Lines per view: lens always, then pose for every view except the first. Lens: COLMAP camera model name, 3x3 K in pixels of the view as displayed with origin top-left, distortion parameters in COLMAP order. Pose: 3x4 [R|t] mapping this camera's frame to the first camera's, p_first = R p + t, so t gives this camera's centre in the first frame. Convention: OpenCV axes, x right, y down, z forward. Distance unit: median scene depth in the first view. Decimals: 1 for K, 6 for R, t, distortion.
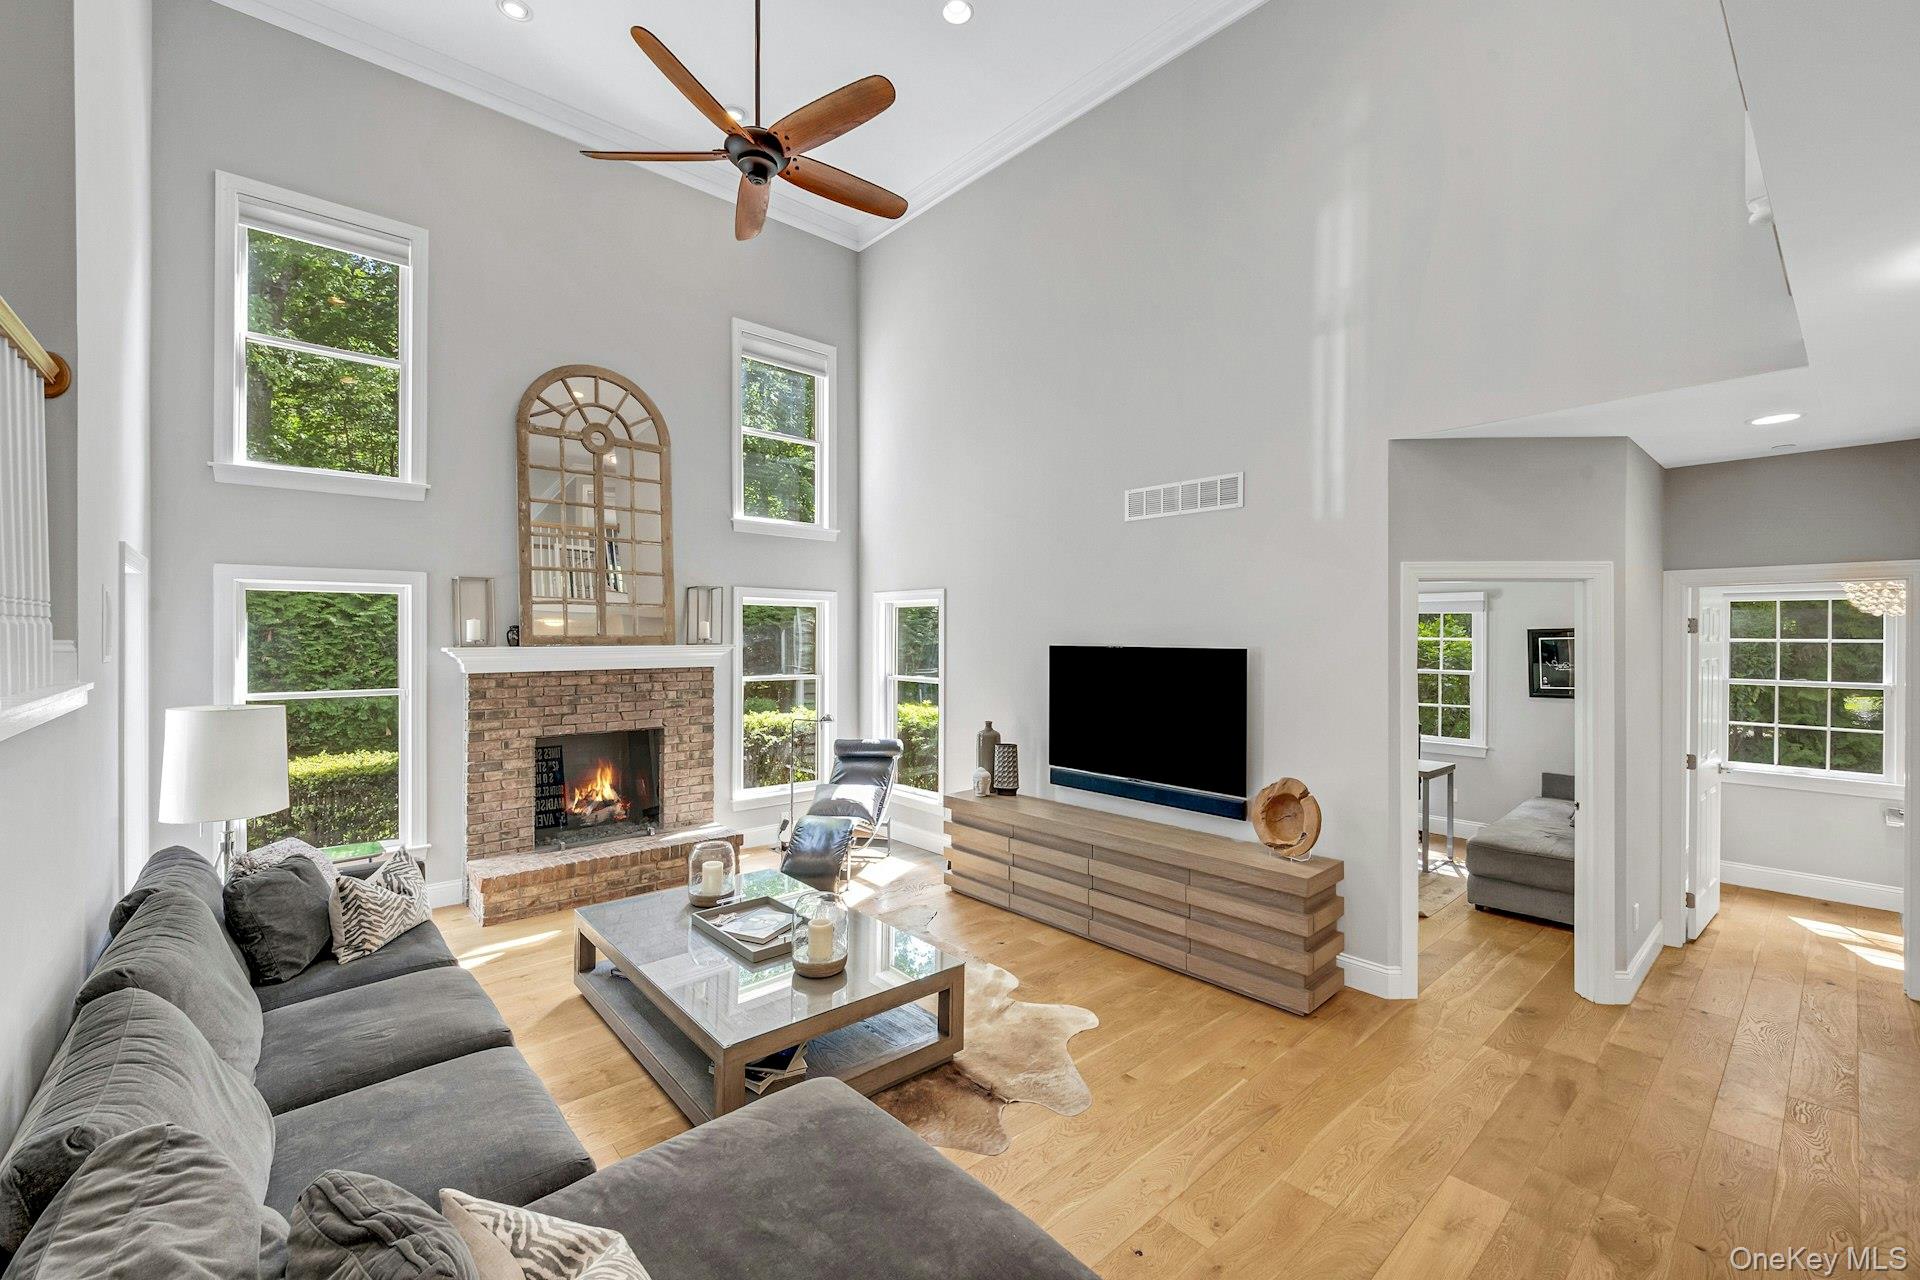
lens RADIAL K [[786.7, 0, 965.8], [0, 786.7, 637.1], [0, 0, 1]] dist [0.000194, -0.000194]
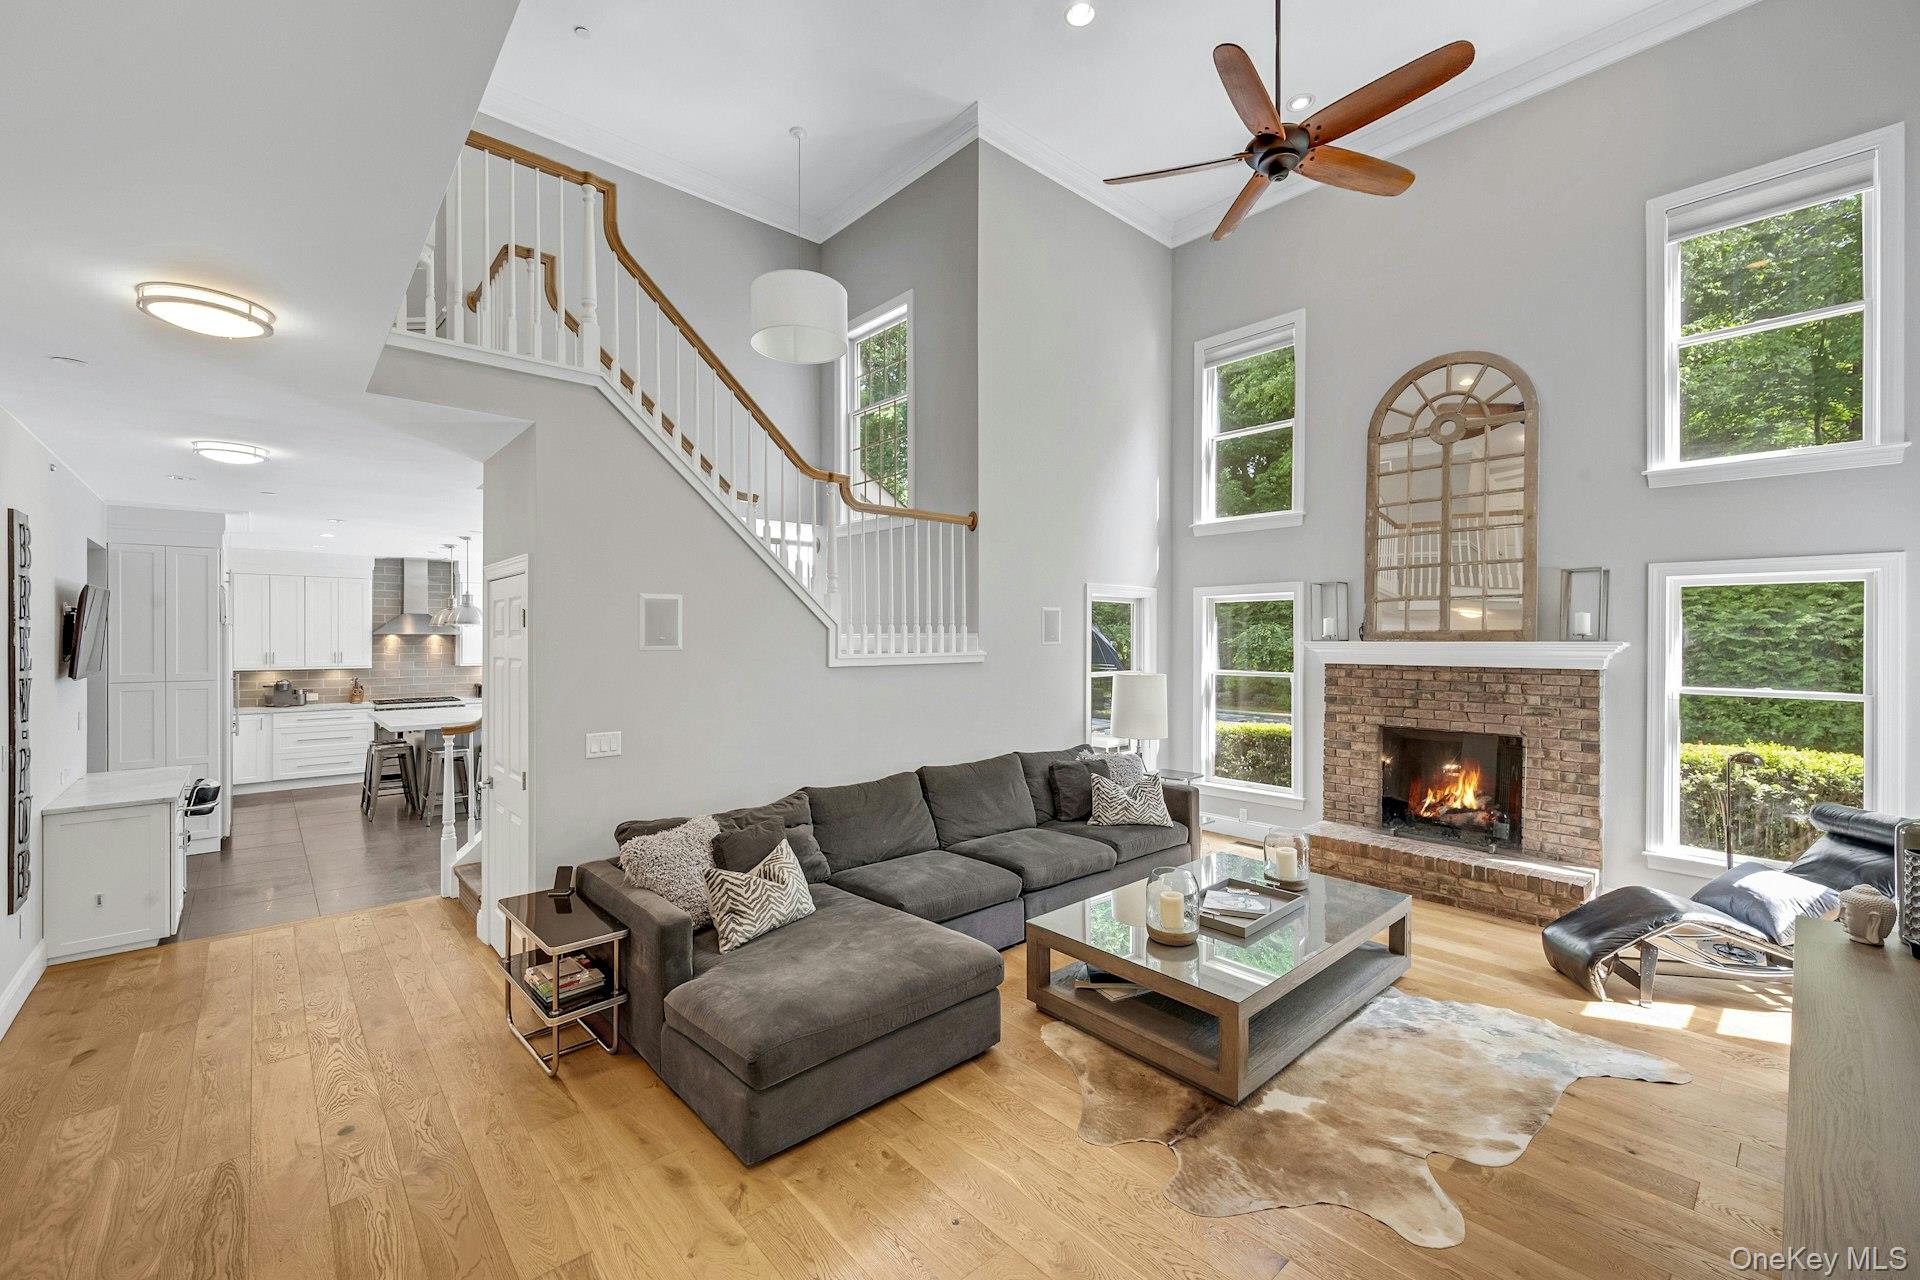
lens RADIAL K [[786.7, 0, 965.8], [0, 786.7, 637.1], [0, 0, 1]] dist [0.000194, -0.000194]
pose [[0.007516, -0.000112, -0.999972, 0.526037], [-0.001080, 0.999999, -0.000120, 0.006702], [0.999971, 0.001081, 0.007516, 0.421336]]
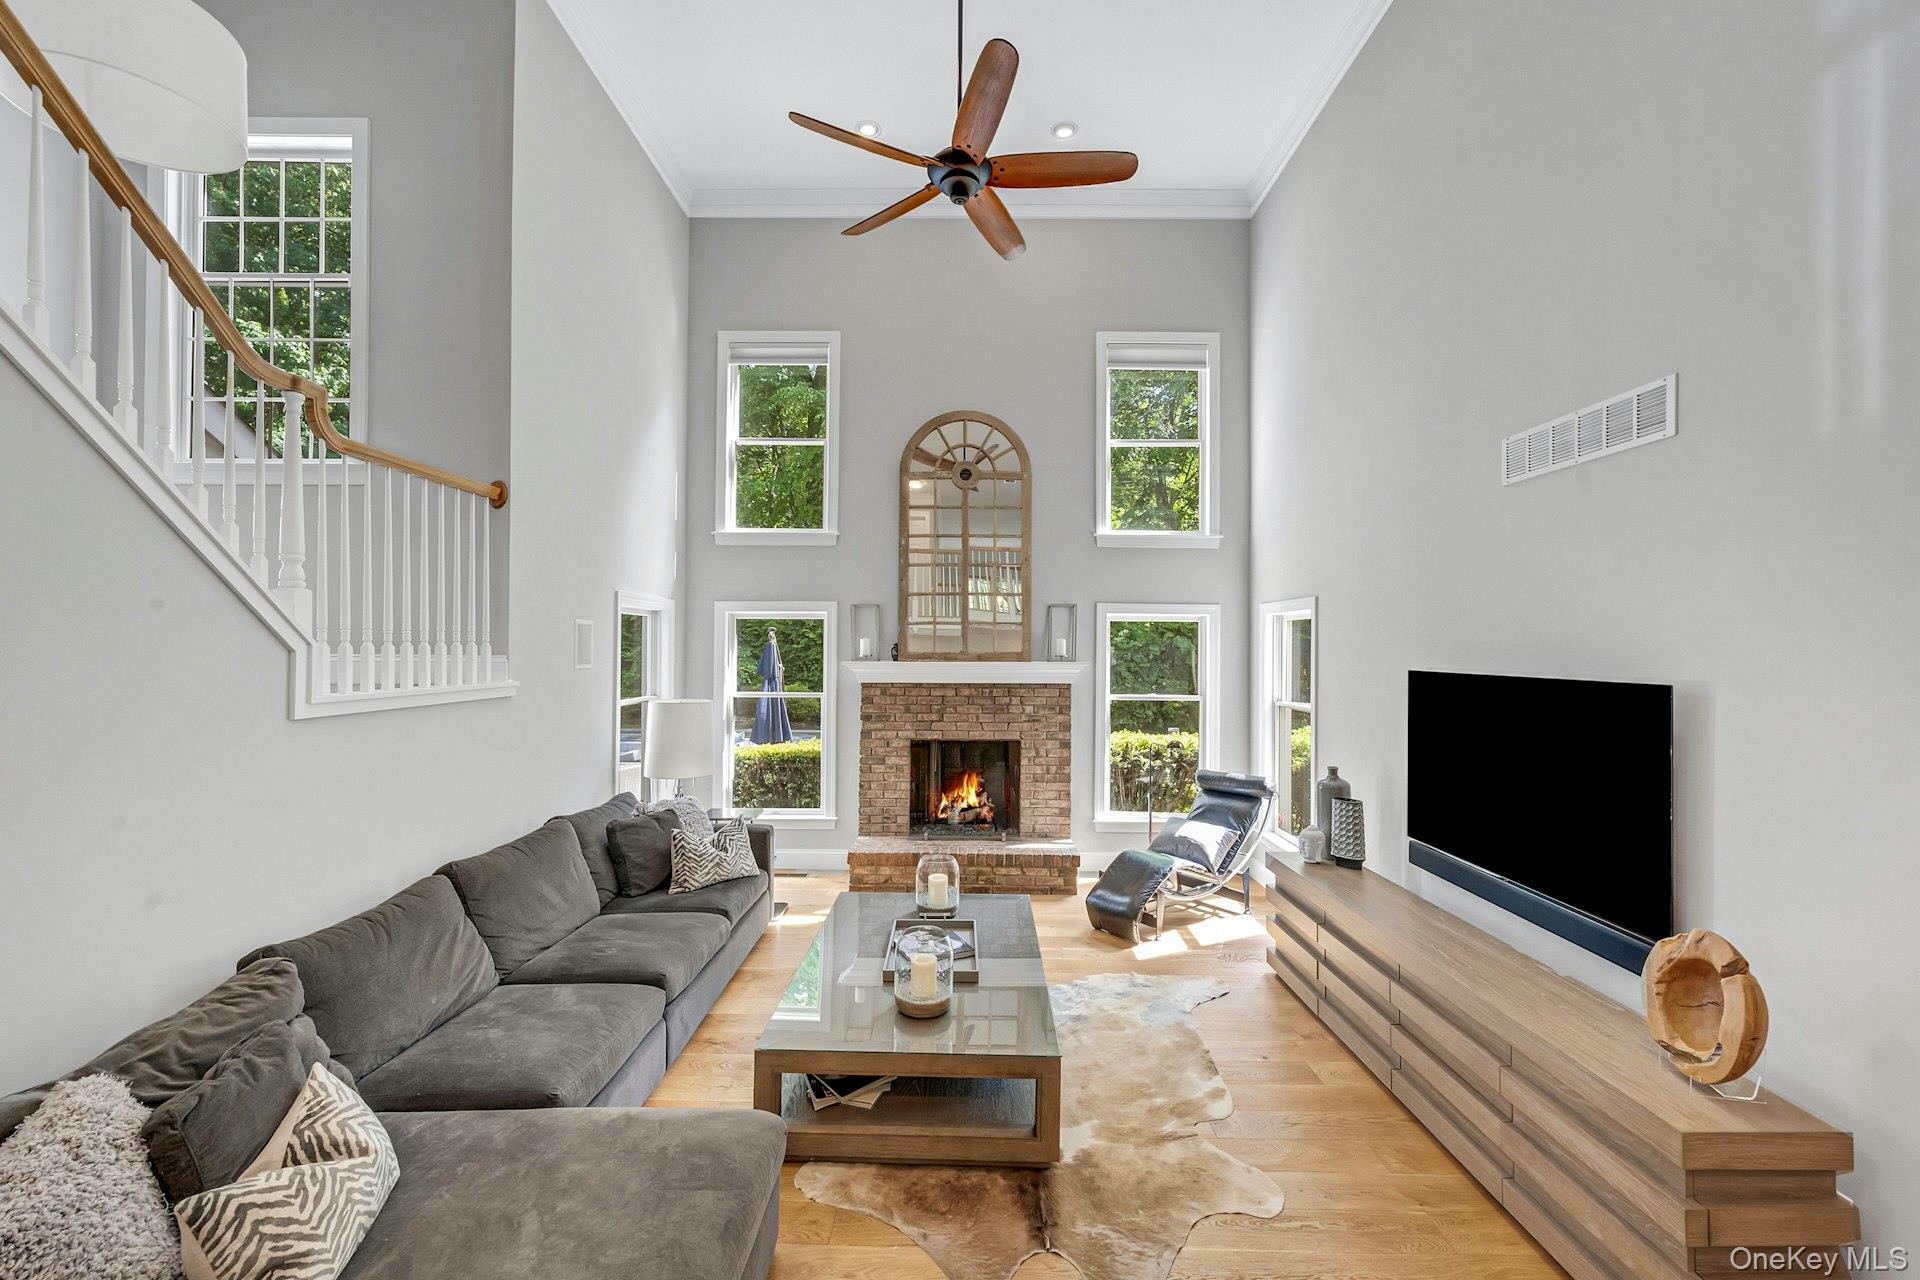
lens RADIAL K [[781.1, 0, 965.8], [0, 781.1, 640.5], [0, 0, 1]] dist [0.001157, 0.000033]
pose [[0.740569, -0.002950, -0.671974, 0.289091], [-0.006025, 0.999921, -0.011030, -0.006521], [0.671954, 0.012218, 0.740492, 0.196626]]
